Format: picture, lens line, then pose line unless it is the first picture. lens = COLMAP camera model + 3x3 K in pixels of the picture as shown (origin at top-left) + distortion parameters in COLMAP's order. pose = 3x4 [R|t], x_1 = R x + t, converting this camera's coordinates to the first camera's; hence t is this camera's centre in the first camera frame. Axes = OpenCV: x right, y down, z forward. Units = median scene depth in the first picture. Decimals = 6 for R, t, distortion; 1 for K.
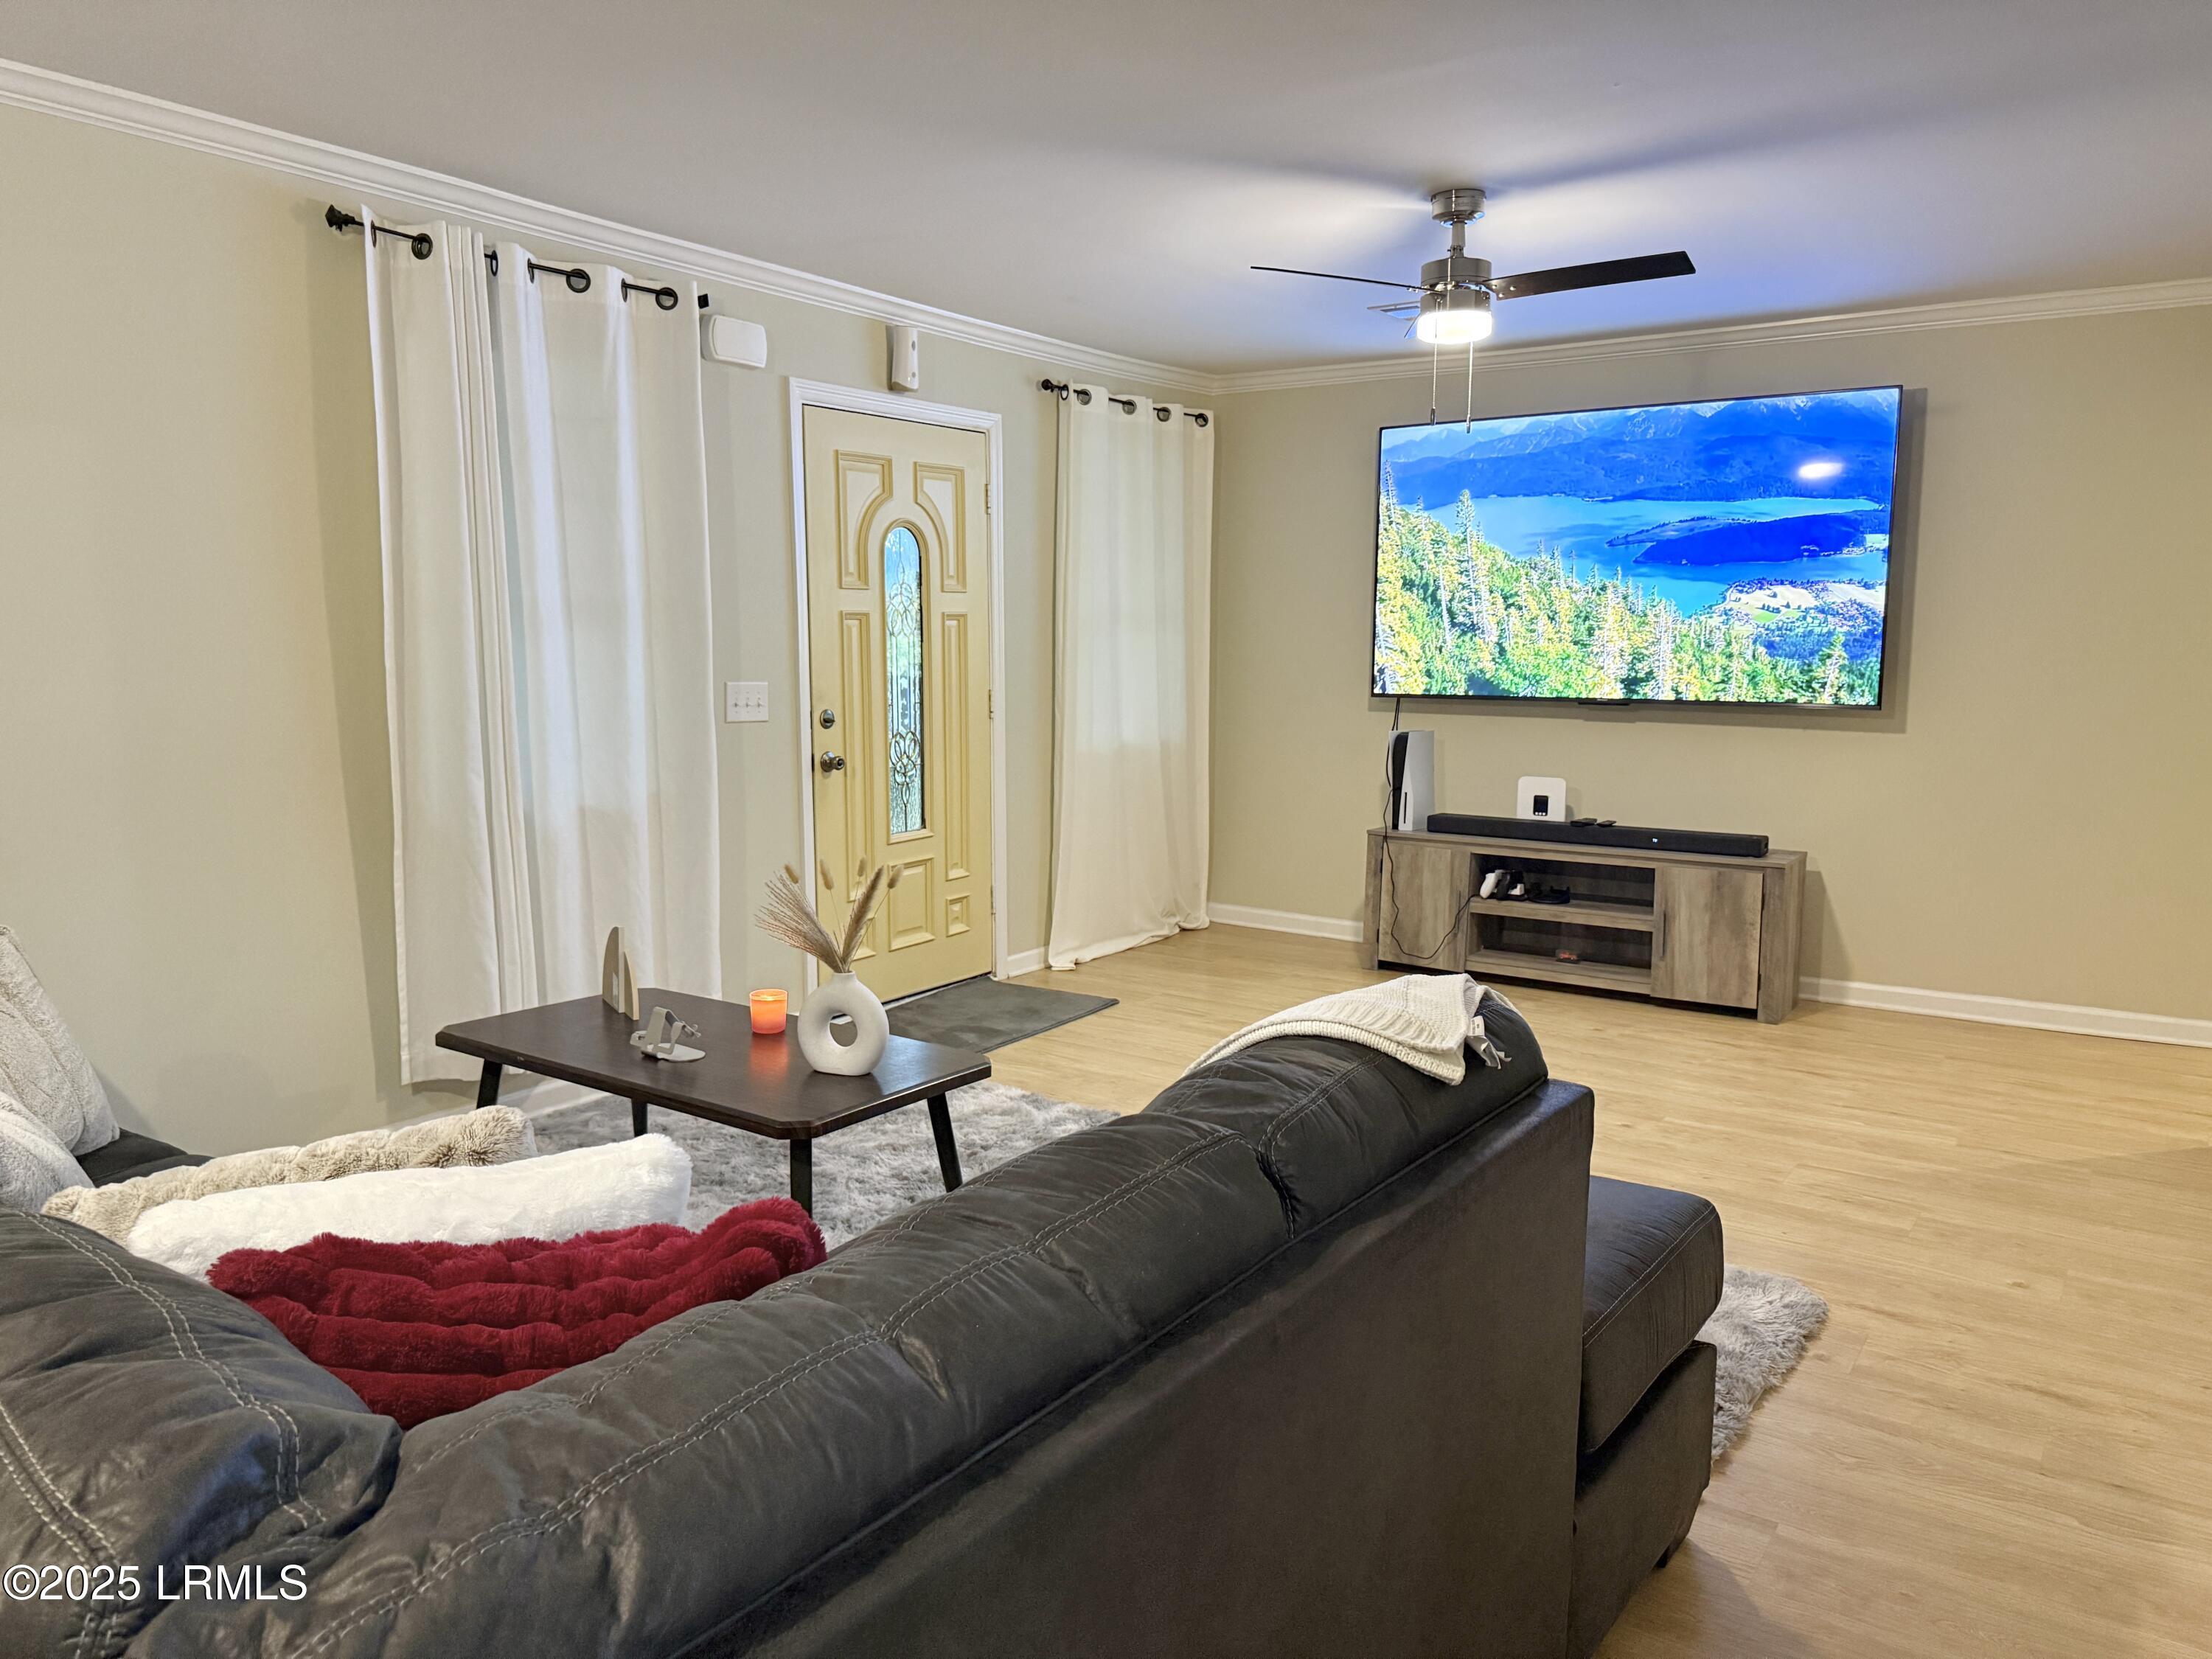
lens RADIAL K [[1568.7, 0, 1103.3], [0, 1568.7, 846.9], [0, 0, 1]] dist [0.009942, -0.015662]
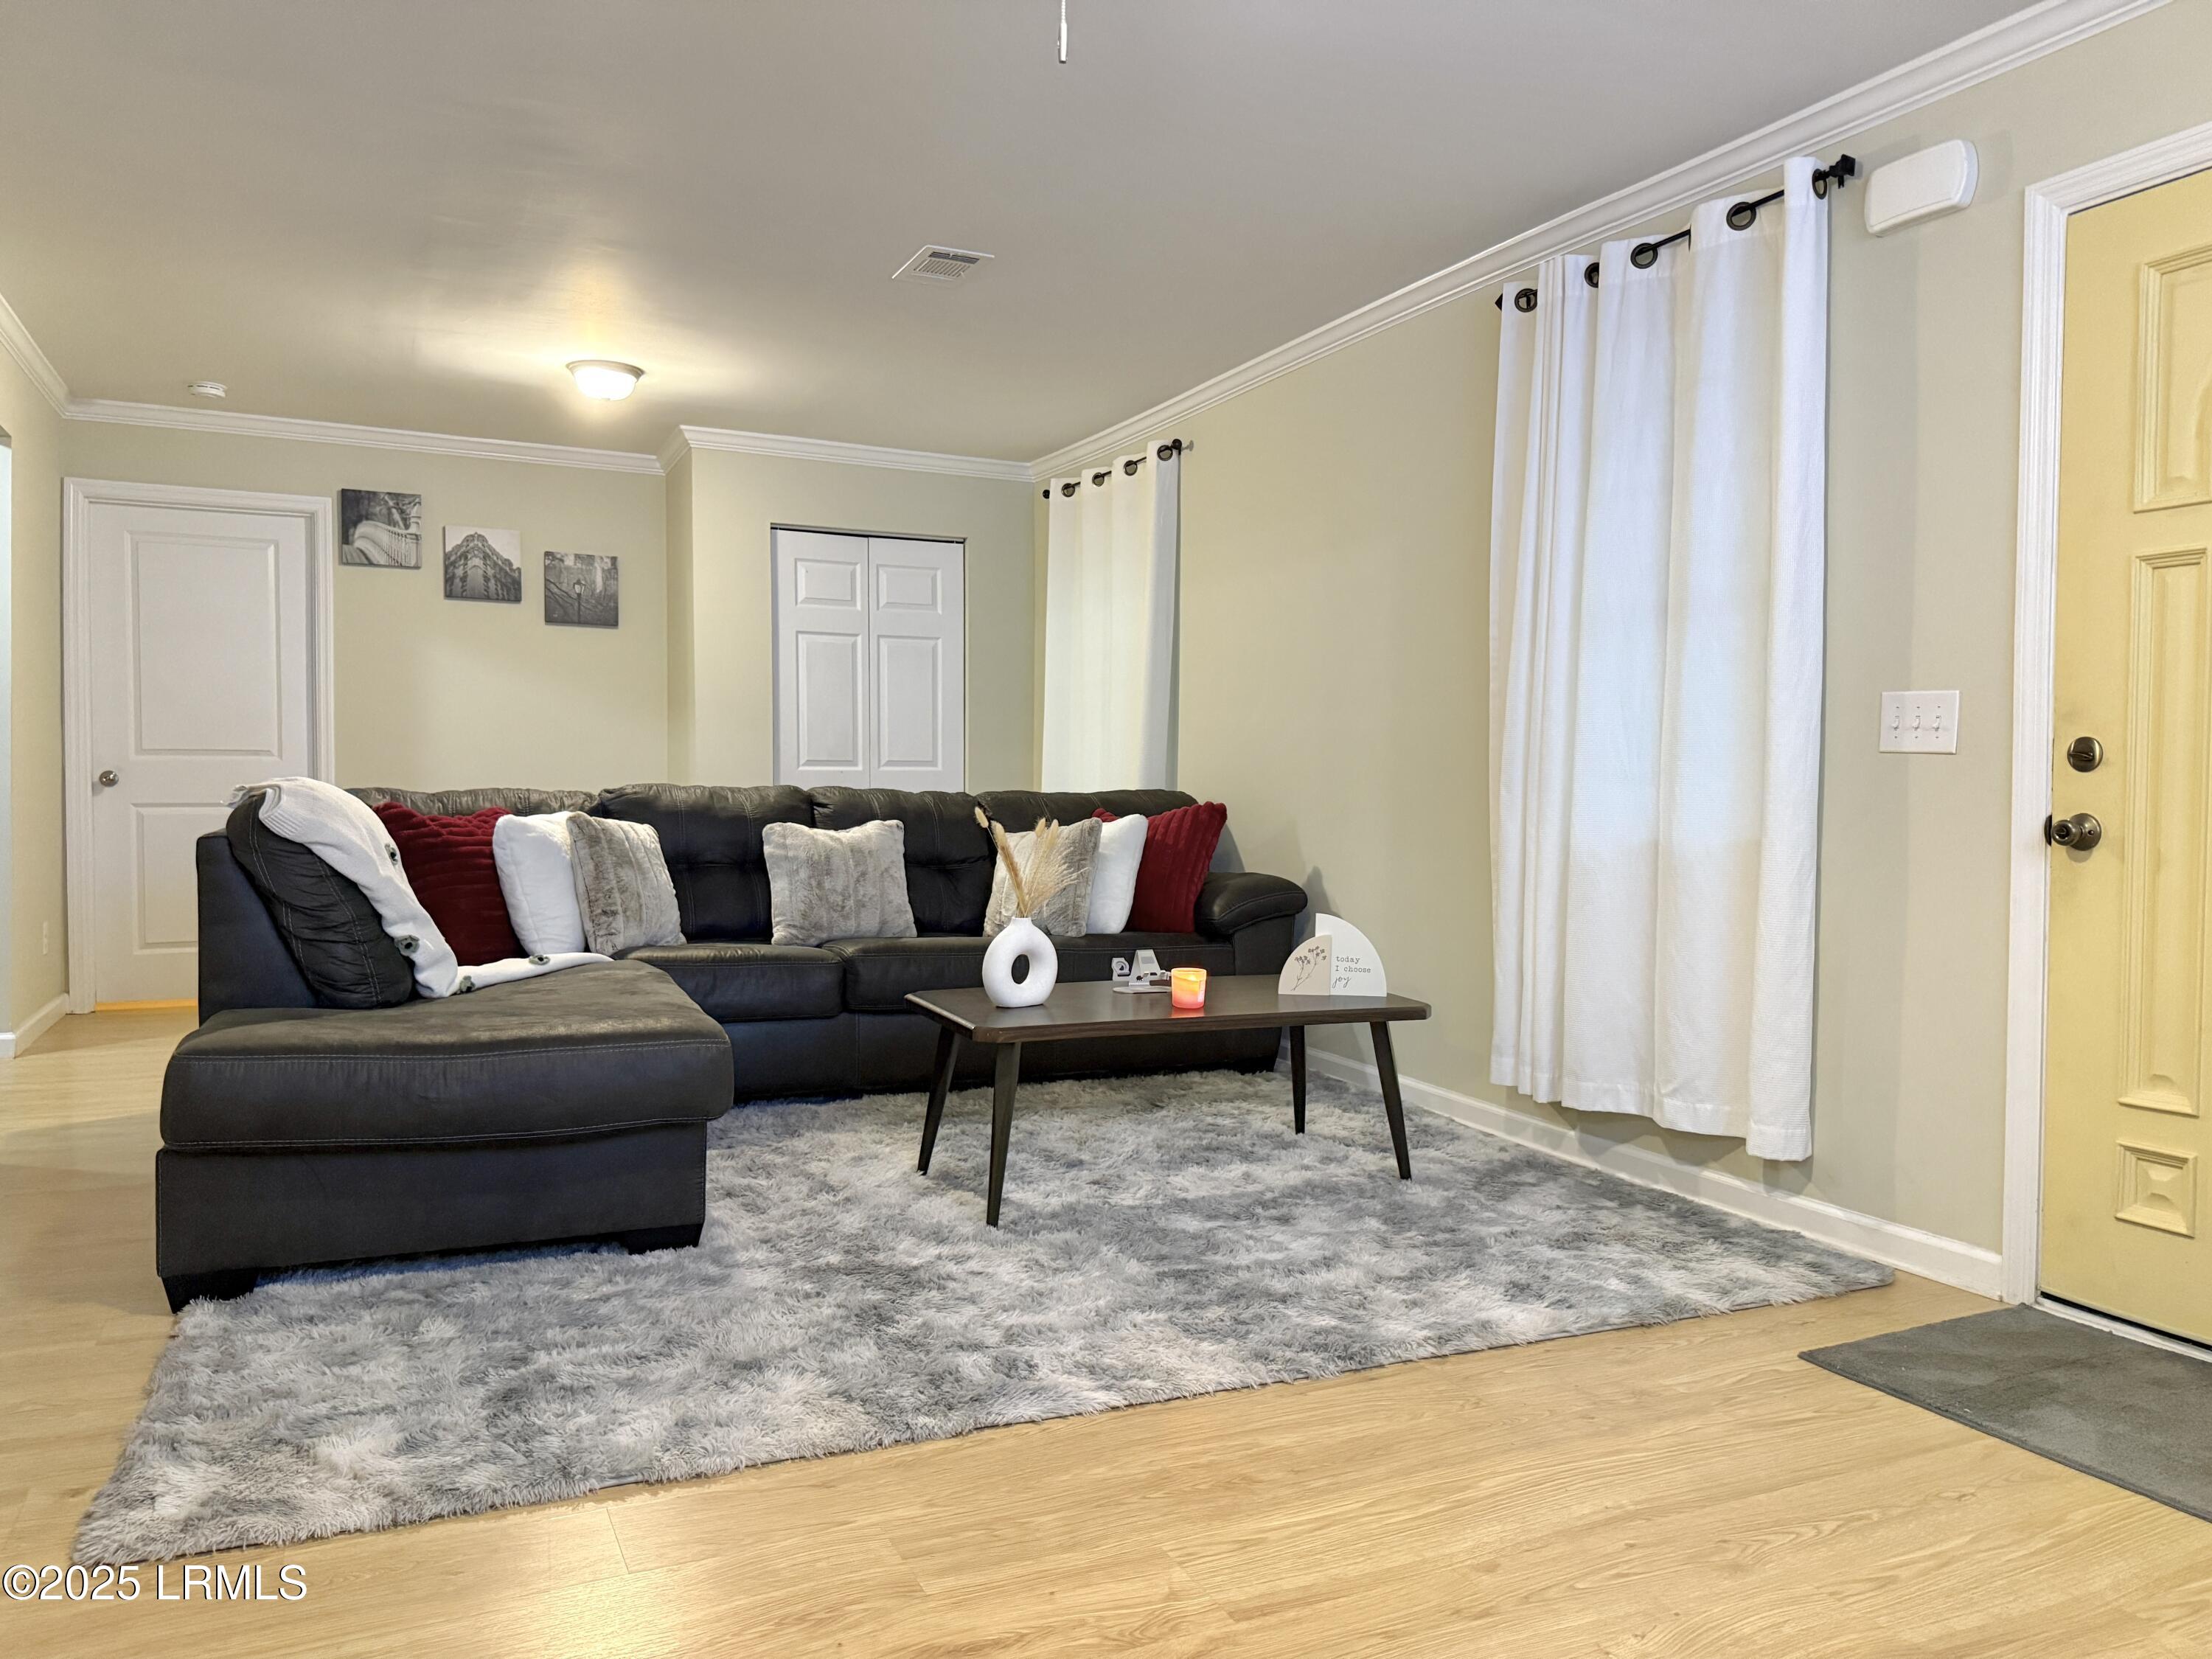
lens RADIAL K [[1568.7, 0, 1102.4], [0, 1568.7, 819.1], [0, 0, 1]] dist [0.009942, -0.015662]
pose [[-0.515585, 0.020276, -0.856598, 0.374157], [-0.121440, 0.987899, 0.096478, -0.054637], [0.848189, 0.153768, -0.506884, 0.772204]]
